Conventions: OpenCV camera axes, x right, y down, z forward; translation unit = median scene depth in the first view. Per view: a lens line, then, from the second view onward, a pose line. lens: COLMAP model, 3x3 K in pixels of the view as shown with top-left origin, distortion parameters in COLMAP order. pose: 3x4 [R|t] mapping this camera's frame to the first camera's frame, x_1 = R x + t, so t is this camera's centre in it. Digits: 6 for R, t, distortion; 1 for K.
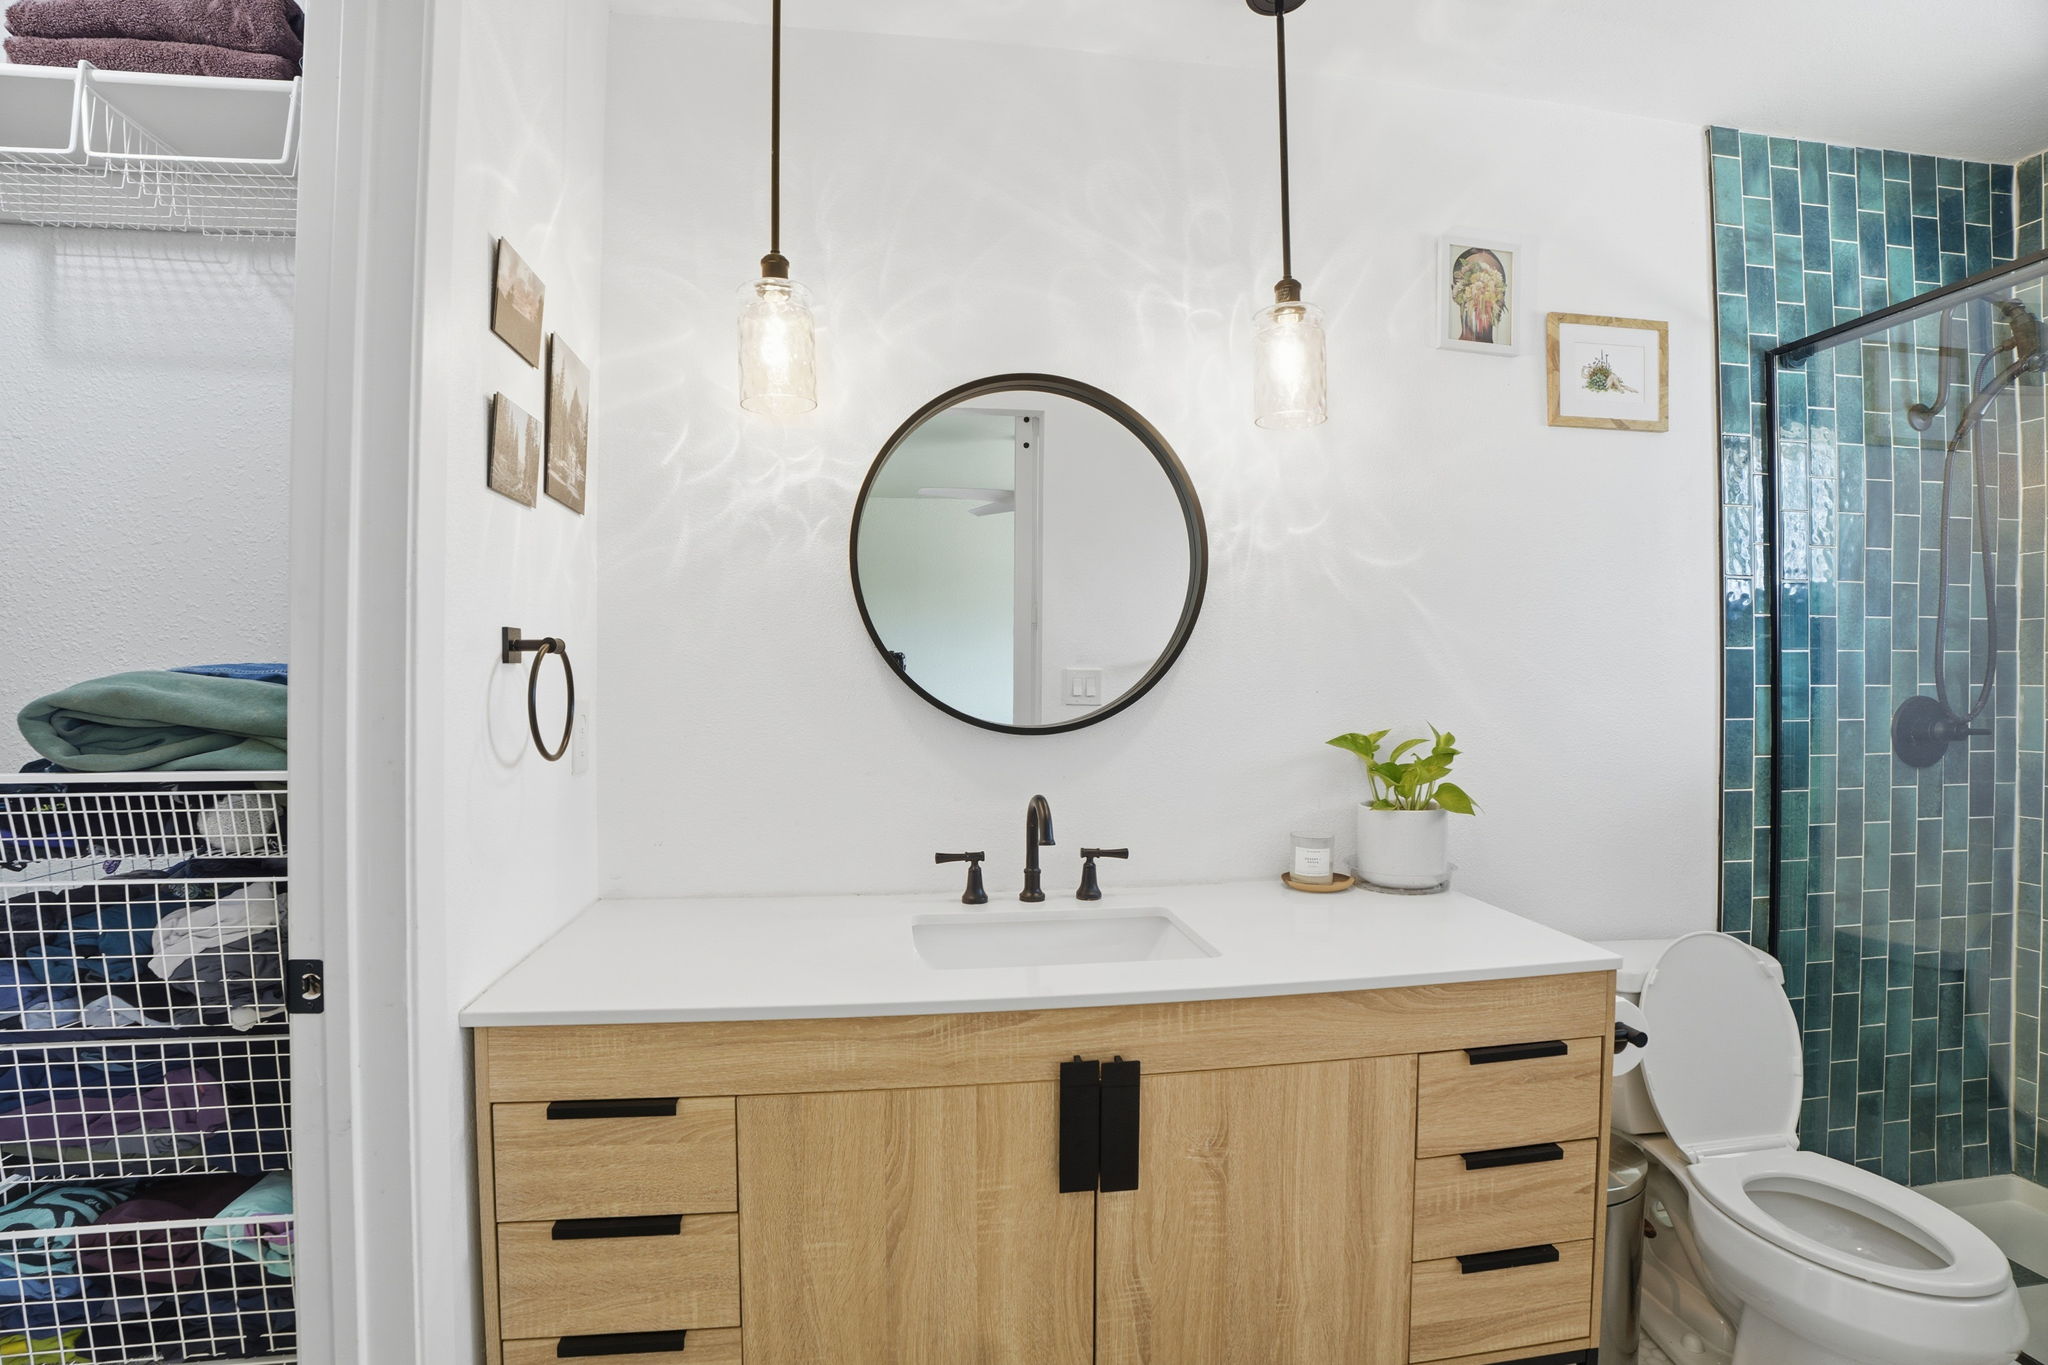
lens RADIAL K [[959.8, 0, 1020.6], [0, 959.8, 676.5], [0, 0, 1]] dist [-0.072400, 0.019691]
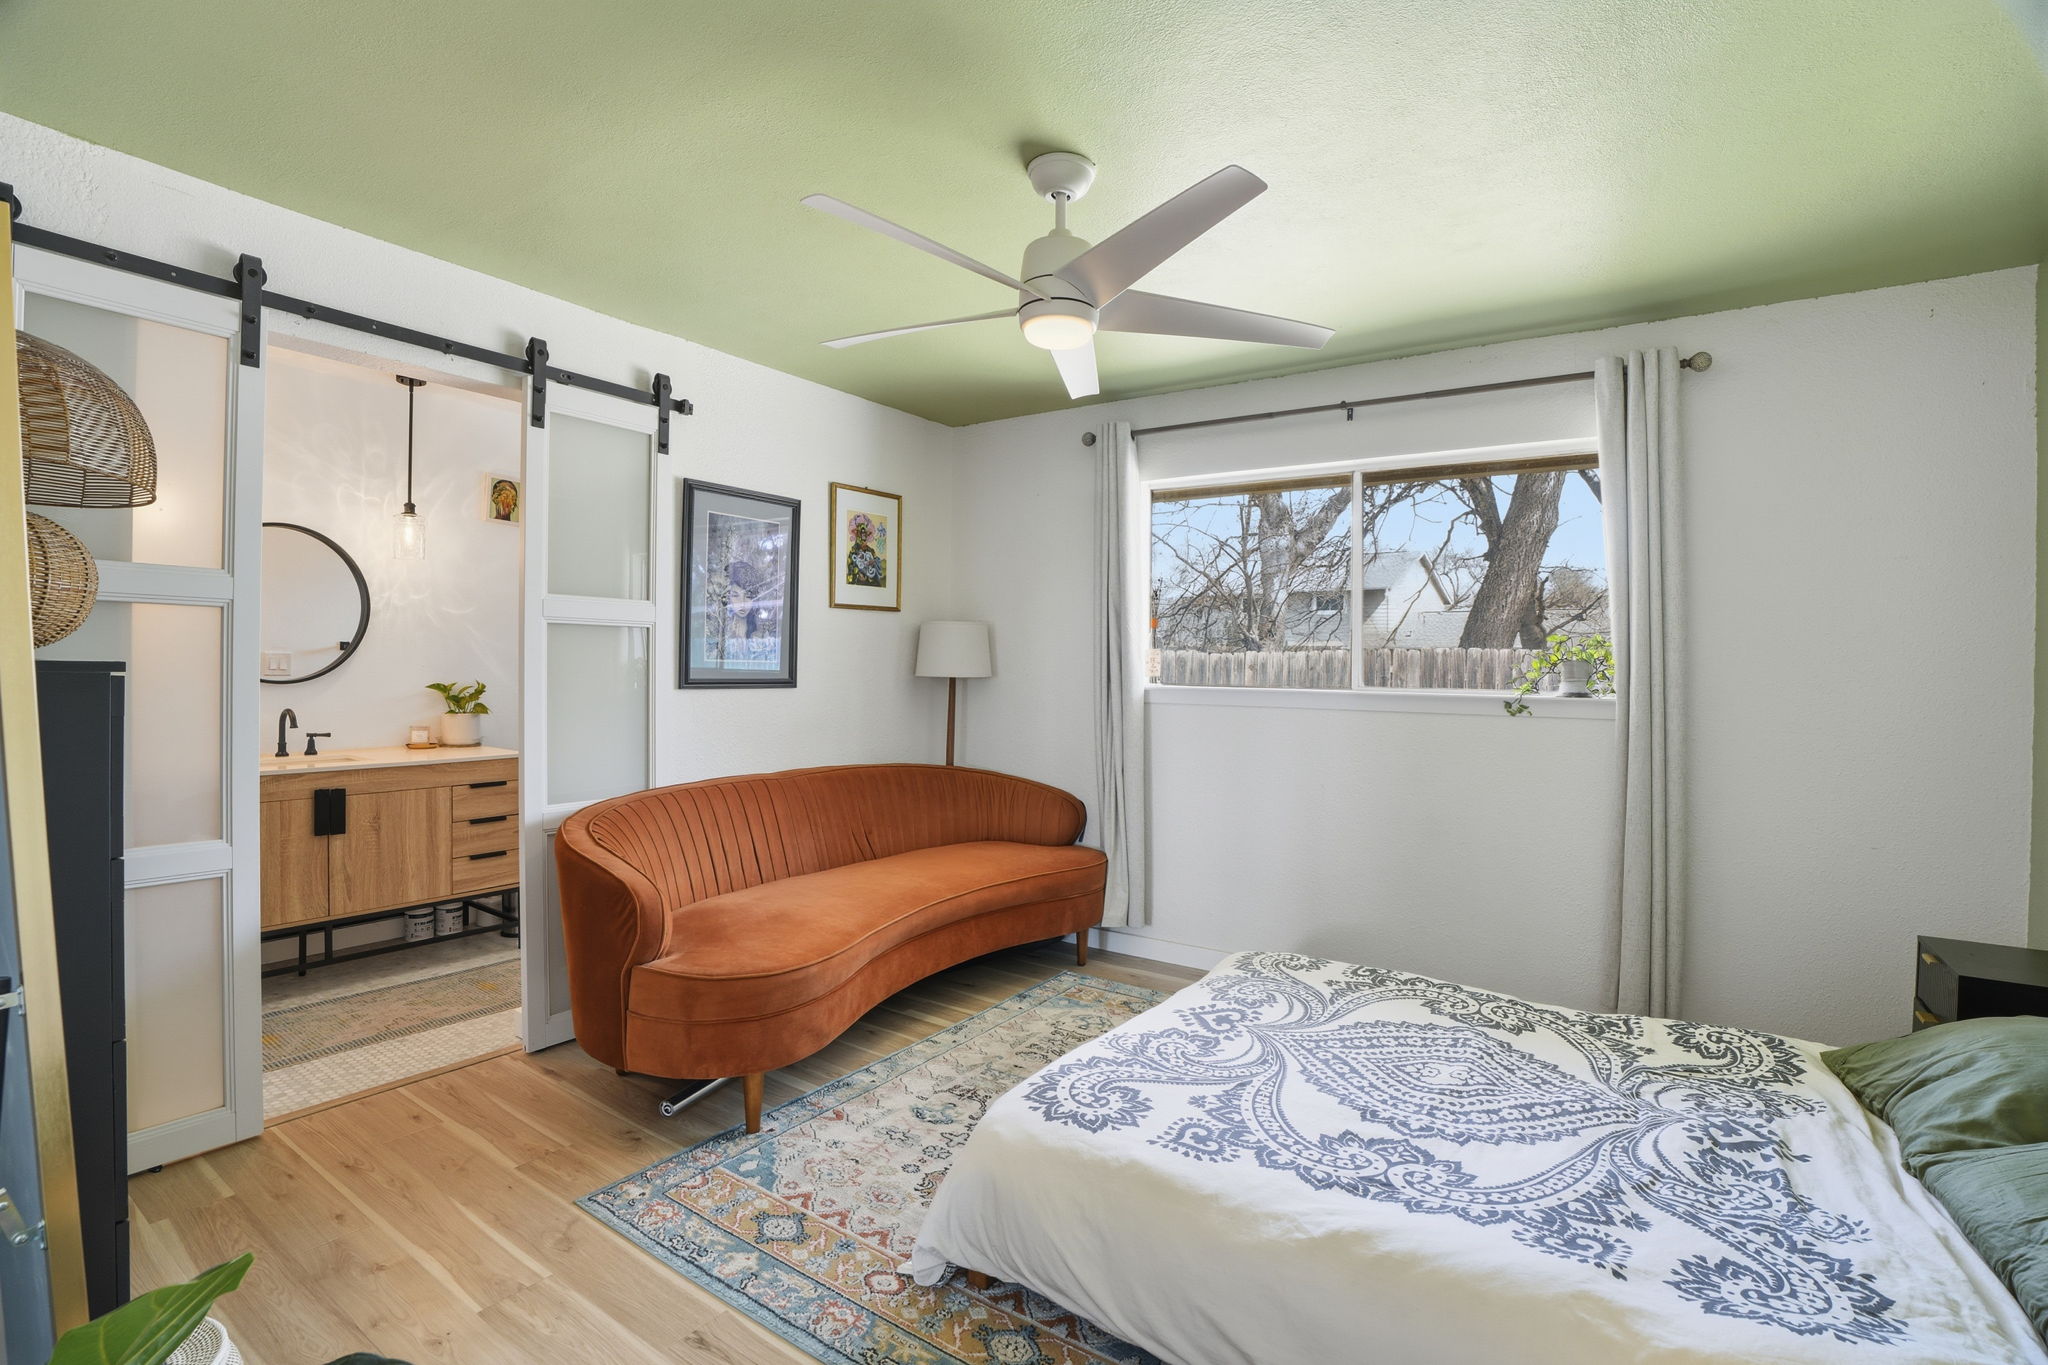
lens RADIAL K [[959.8, 0, 1020.6], [0, 959.8, 676.5], [0, 0, 1]] dist [-0.072400, 0.019691]
pose [[0.687692, 0.002693, 0.725998, -0.369374], [-0.013790, 0.999861, 0.009353, 0.000519], [-0.725872, -0.016443, 0.687633, -1.756075]]
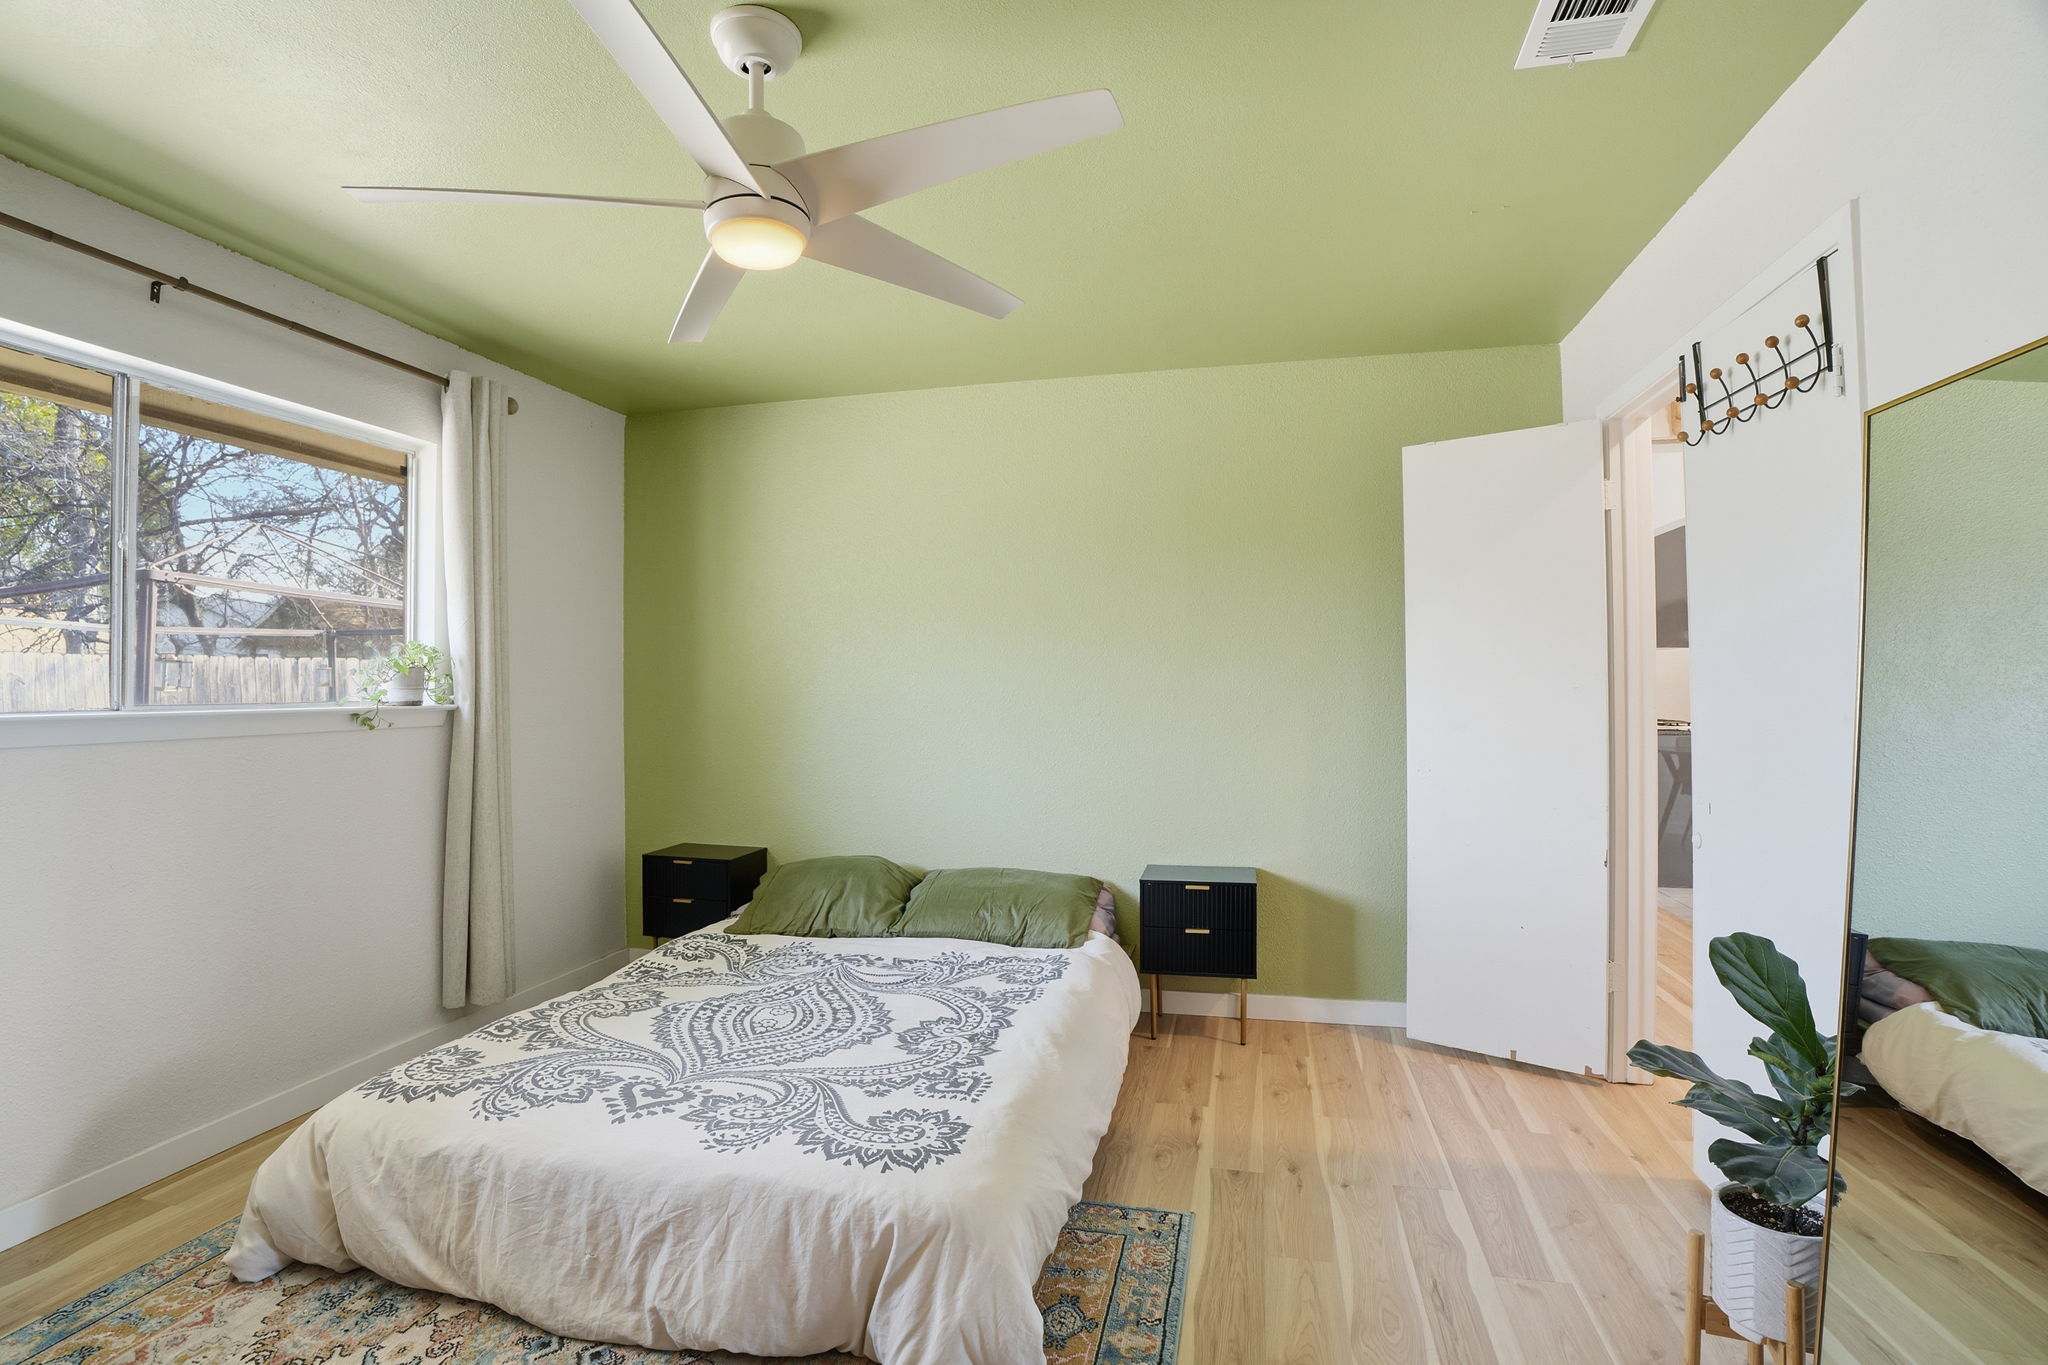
lens RADIAL K [[975.6, 0, 1024.0], [0, 975.6, 682.5], [0, 0, 1]] dist [-0.074415, 0.019524]
pose [[-0.927658, 0.001320, 0.373430, 0.464191], [0.001585, 0.999999, 0.000405, 0.005603], [-0.373429, 0.000968, -0.927658, 2.221763]]
